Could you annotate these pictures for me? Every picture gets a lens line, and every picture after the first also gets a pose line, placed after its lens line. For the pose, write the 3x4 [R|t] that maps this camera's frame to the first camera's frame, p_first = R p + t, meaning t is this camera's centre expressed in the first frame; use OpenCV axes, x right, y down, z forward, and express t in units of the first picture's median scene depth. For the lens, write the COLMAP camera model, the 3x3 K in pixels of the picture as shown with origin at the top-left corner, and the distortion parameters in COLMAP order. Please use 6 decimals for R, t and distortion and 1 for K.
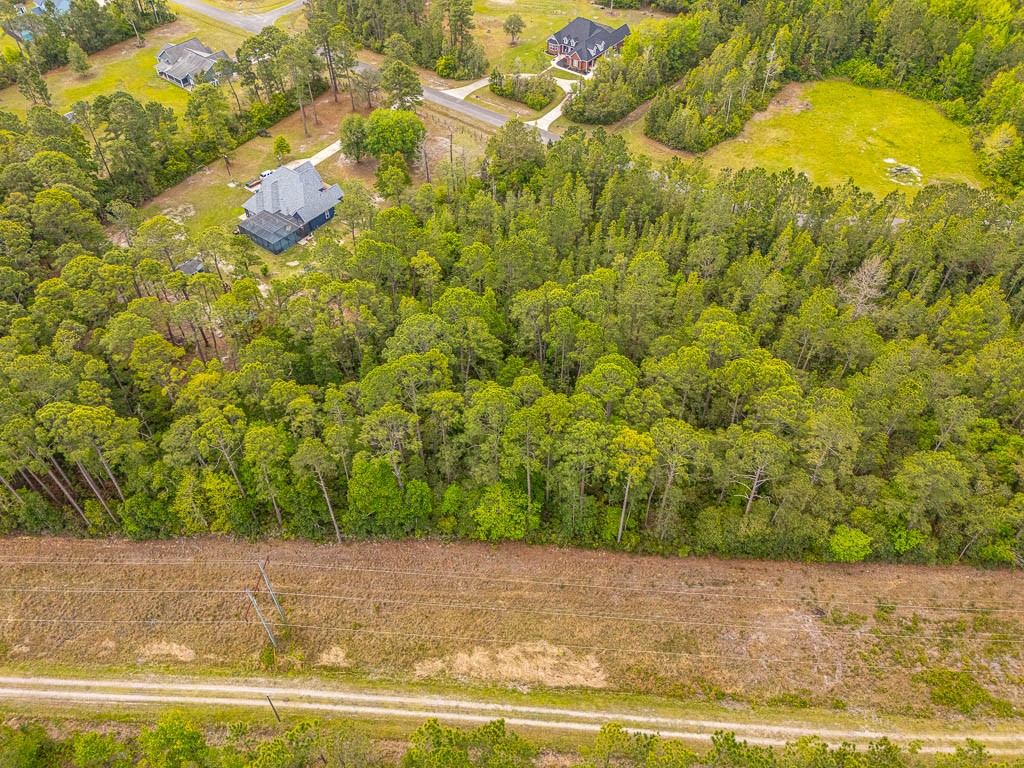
lens RADIAL K [[771.4, 0, 508.4], [0, 771.4, 386.9], [0, 0, 1]] dist [0.059521, -0.083972]
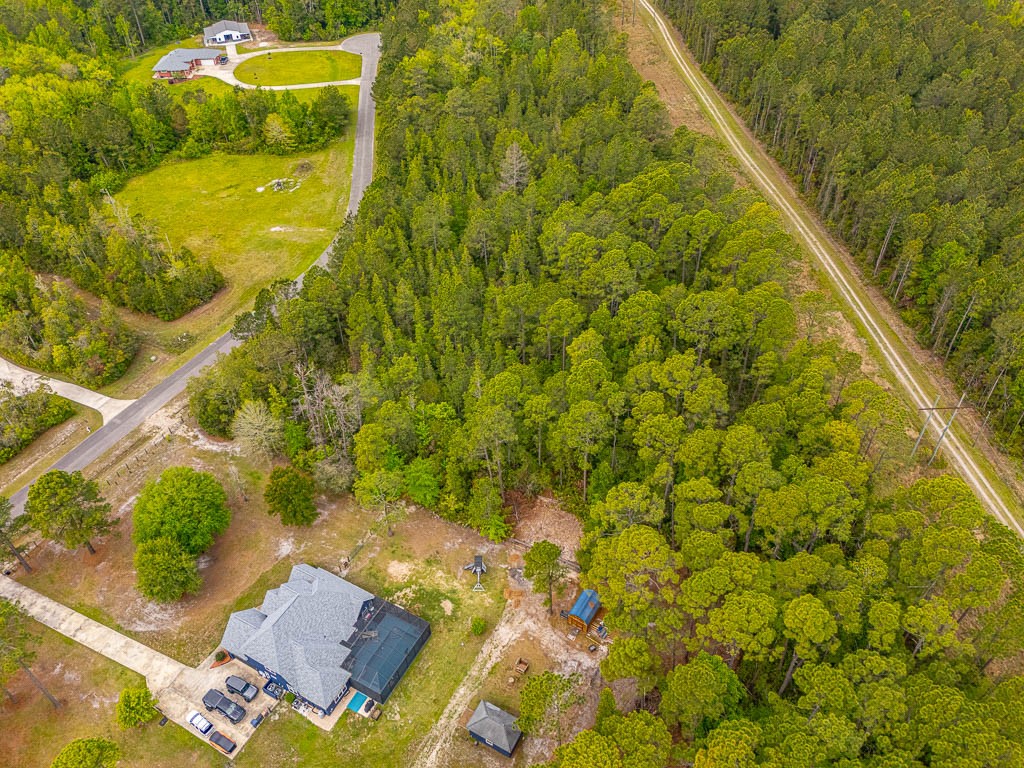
lens RADIAL K [[771.4, 0, 511.5], [0, 771.4, 382.8], [0, 0, 1]] dist [0.059521, -0.083972]
pose [[-0.158954, -0.648174, 0.744718, -1.058224], [0.732886, 0.427951, 0.528901, -0.896787], [-0.661522, 0.629864, 0.407013, 0.859008]]
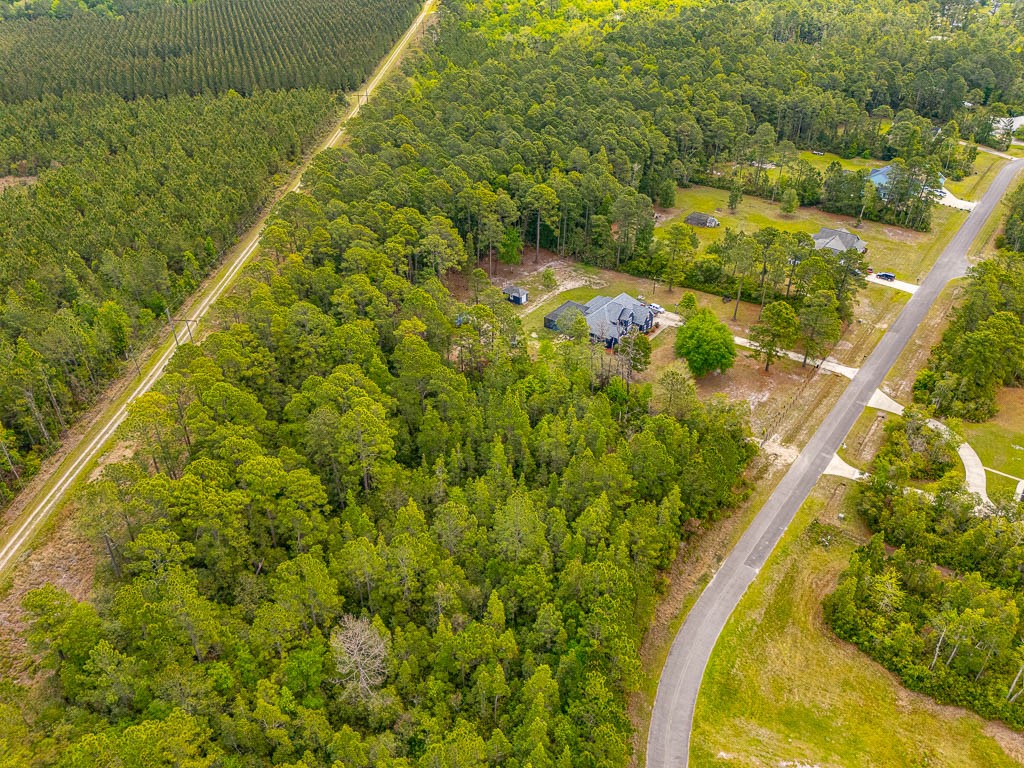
lens RADIAL K [[771.4, 0, 508.5], [0, 771.4, 383.6], [0, 0, 1]] dist [0.059521, -0.083972]
pose [[0.014398, 0.567766, -0.823064, 1.193588], [-0.723380, 0.574194, 0.383436, -0.861184], [0.690300, 0.589867, 0.418978, 0.795936]]
